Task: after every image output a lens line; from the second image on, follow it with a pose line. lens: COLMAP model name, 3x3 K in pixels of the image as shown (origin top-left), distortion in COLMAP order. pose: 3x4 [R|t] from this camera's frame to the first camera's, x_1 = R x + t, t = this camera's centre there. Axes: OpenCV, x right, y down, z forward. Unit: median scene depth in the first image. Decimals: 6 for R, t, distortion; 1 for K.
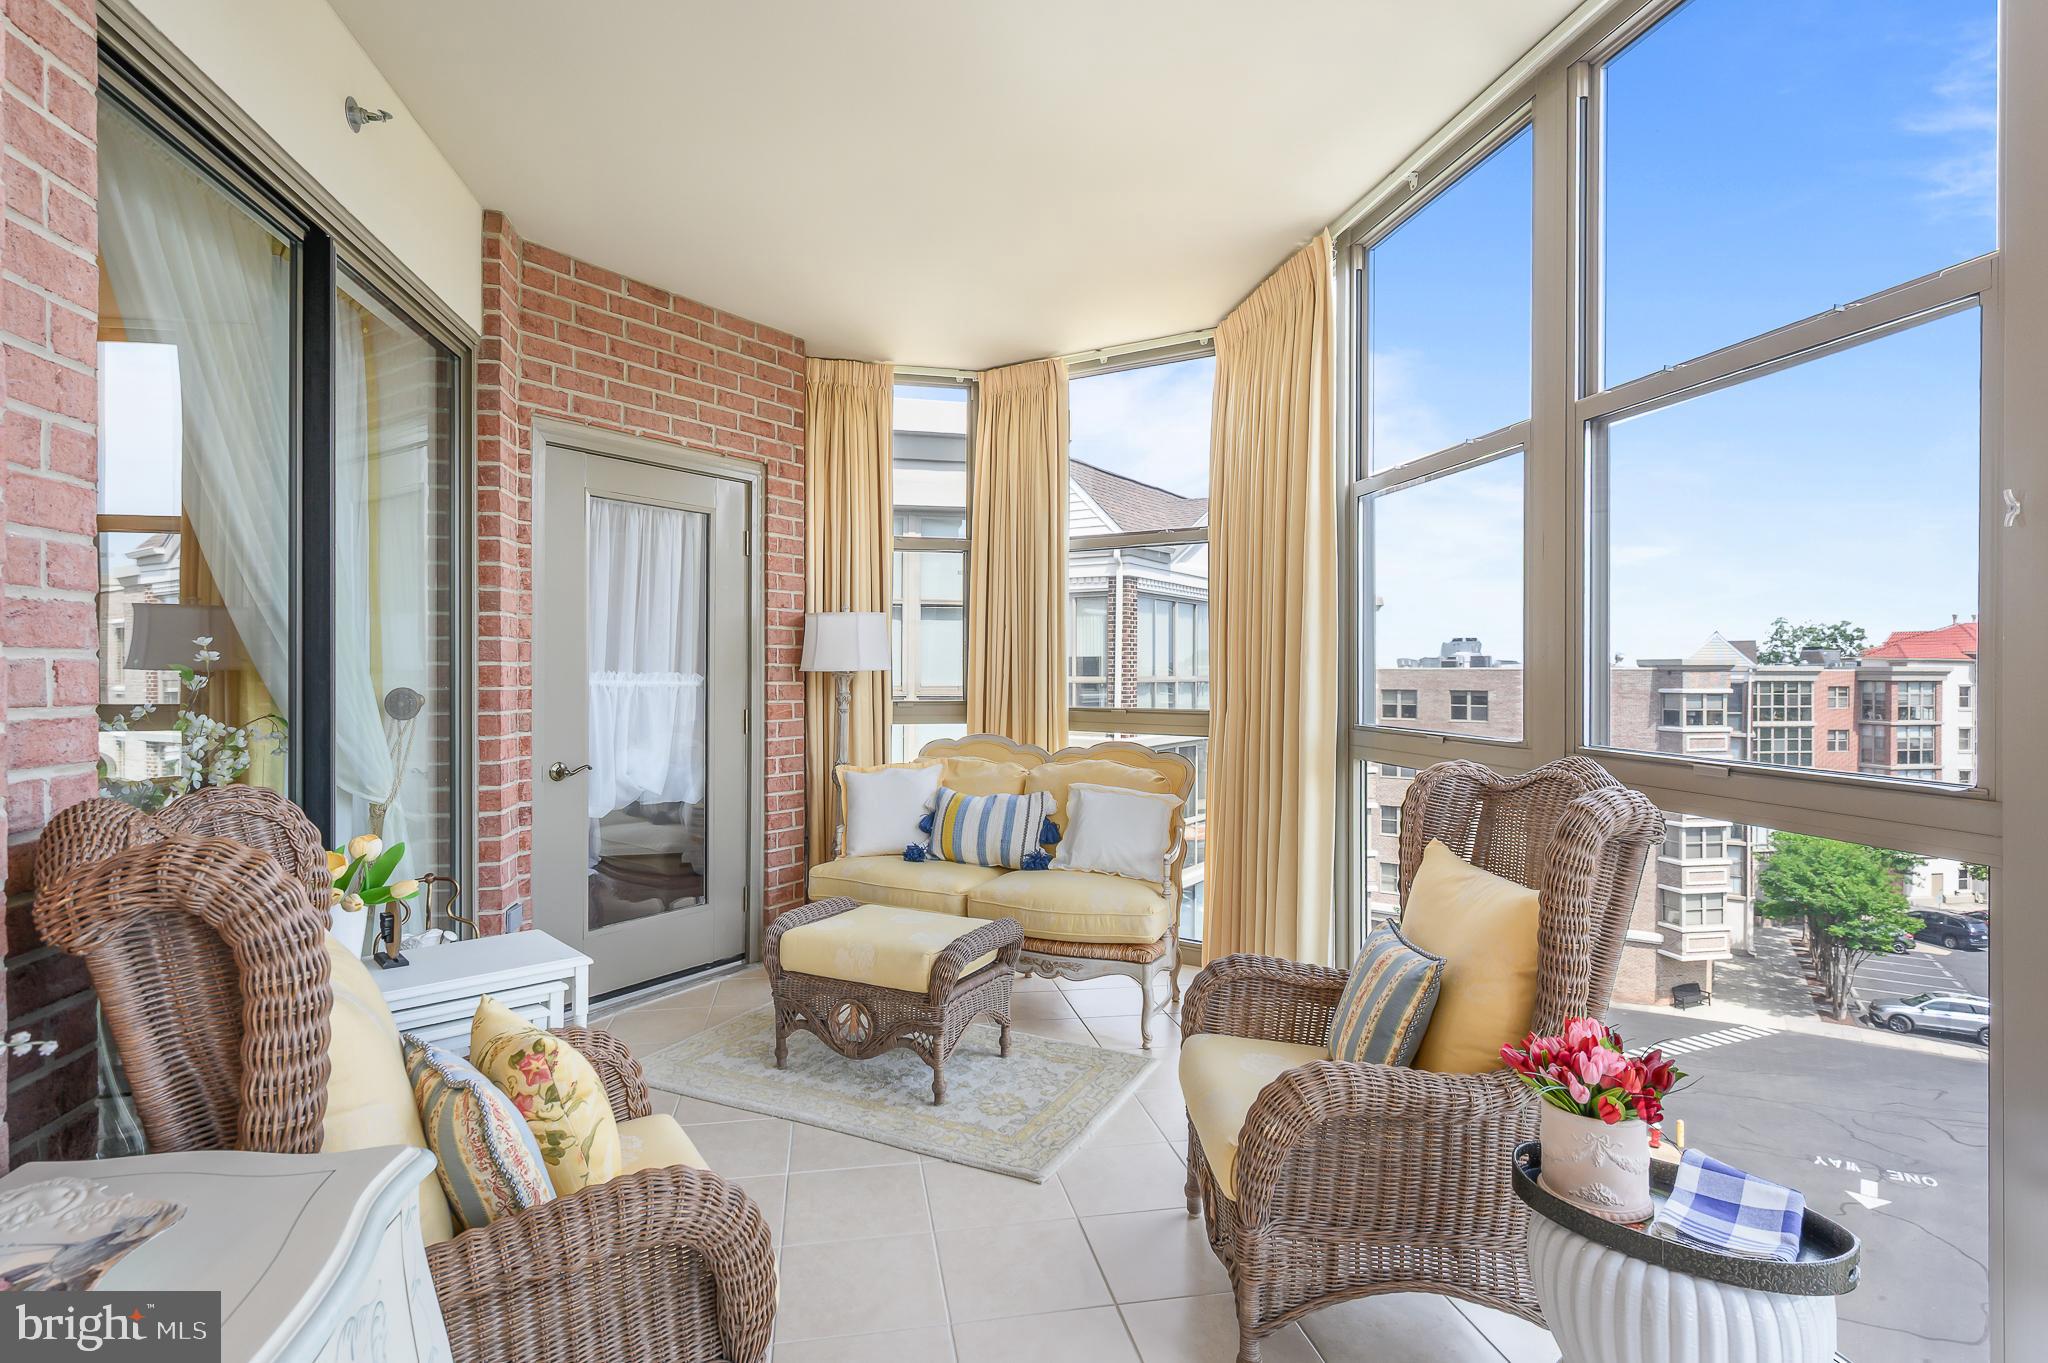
lens RADIAL K [[1003.8, 0, 1028.1], [0, 1003.8, 671.1], [0, 0, 1]] dist [-0.000092, -0.000266]
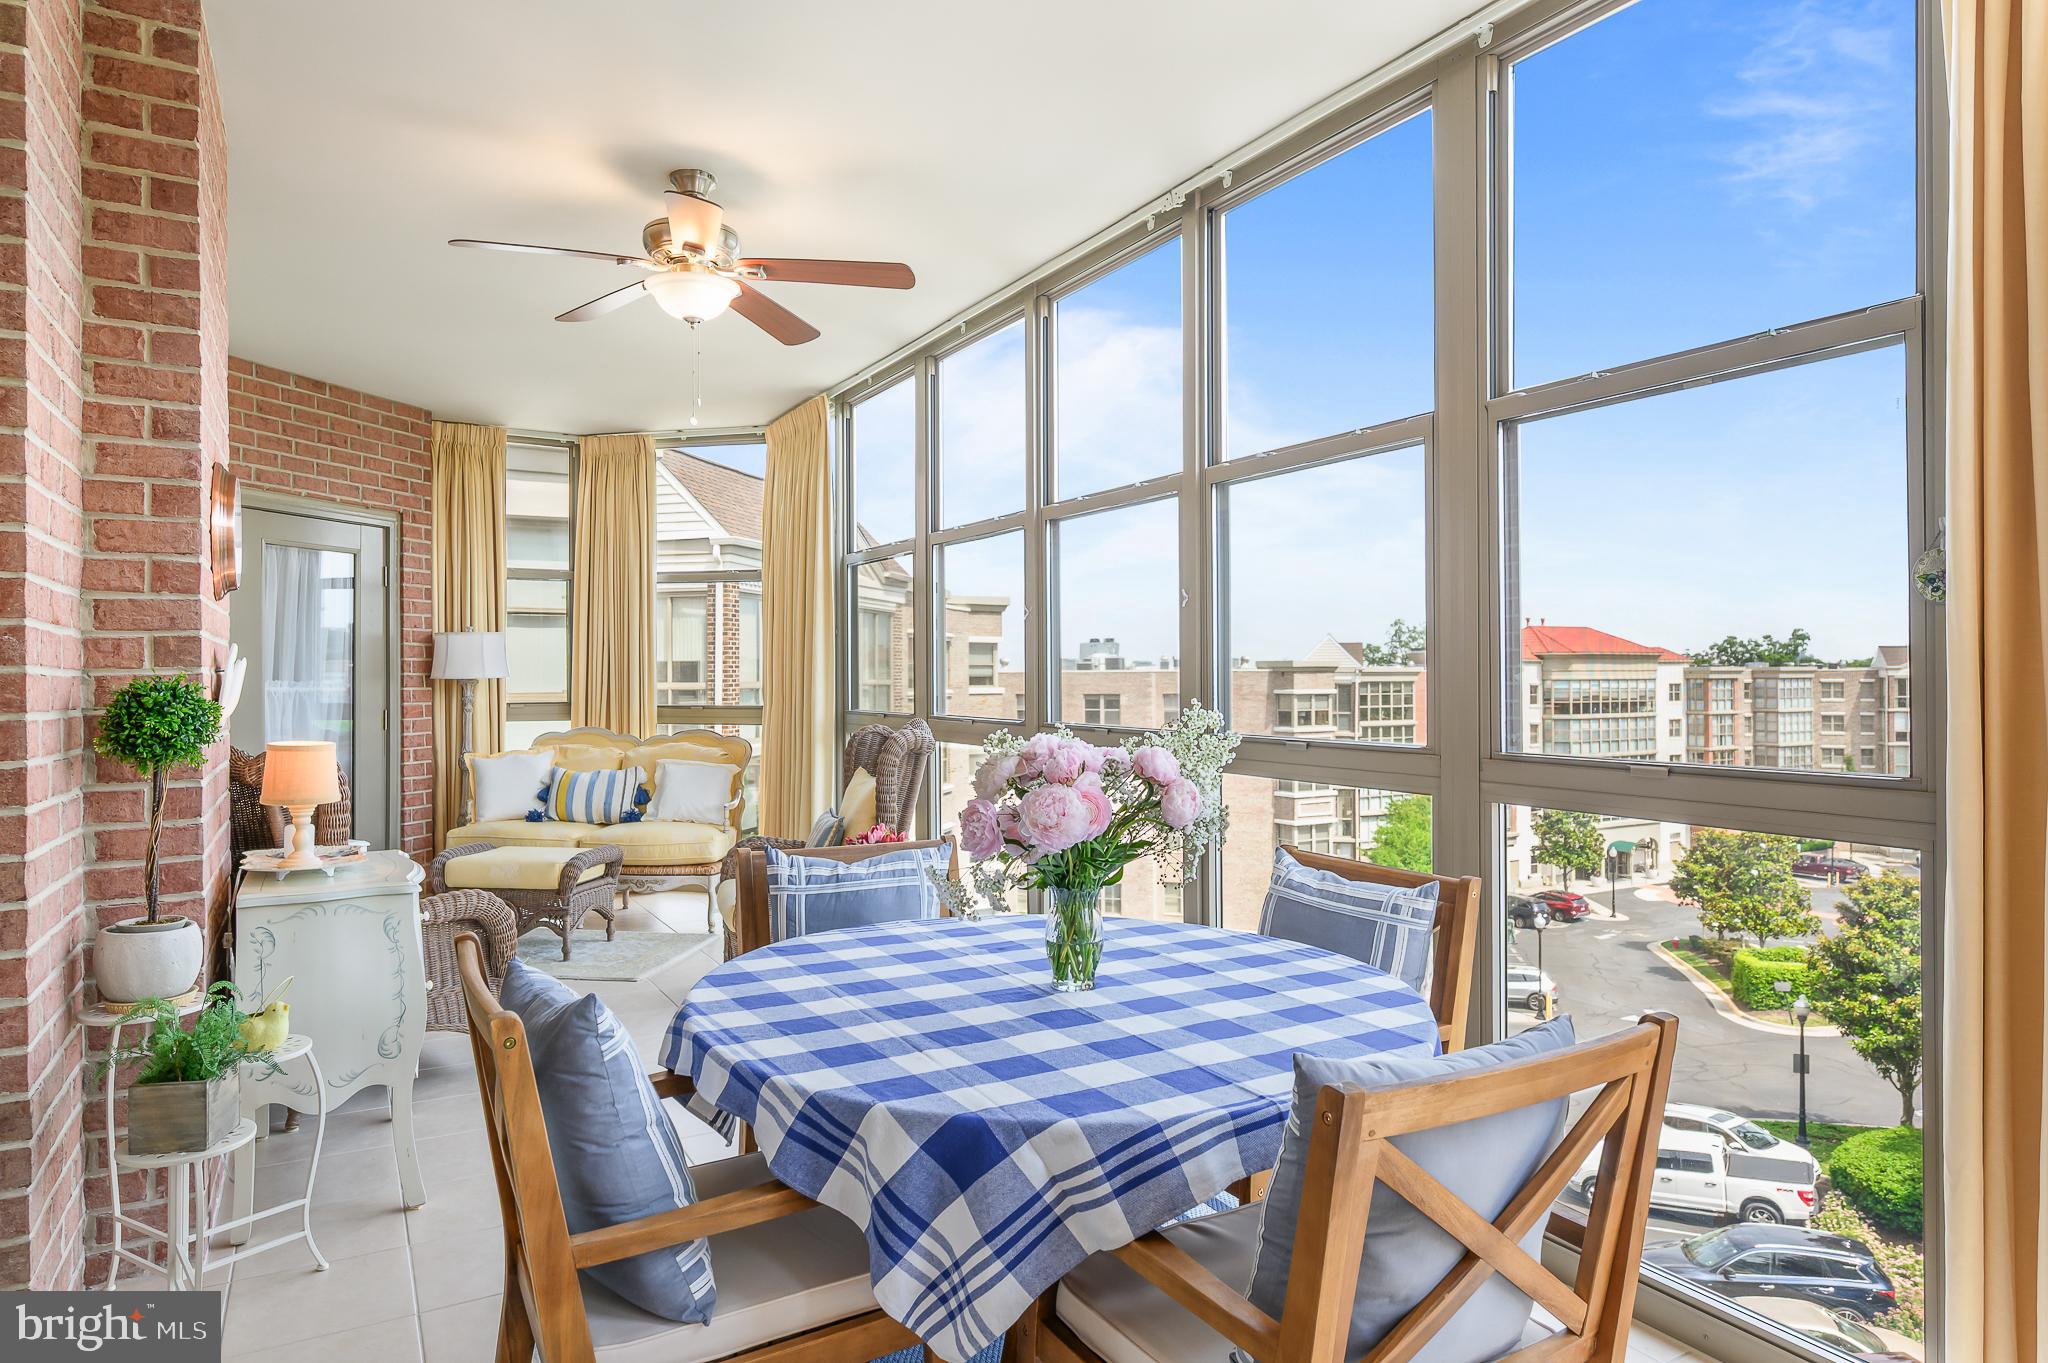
lens RADIAL K [[1199.9, 0, 1021.7], [0, 1199.9, 671.9], [0, 0, 1]] dist [-0.001166, -0.000120]
pose [[0.946798, -0.005853, 0.321774, -0.012127], [0.006828, 0.999975, -0.001902, -0.000799], [-0.321755, 0.003997, 0.946814, -0.649992]]
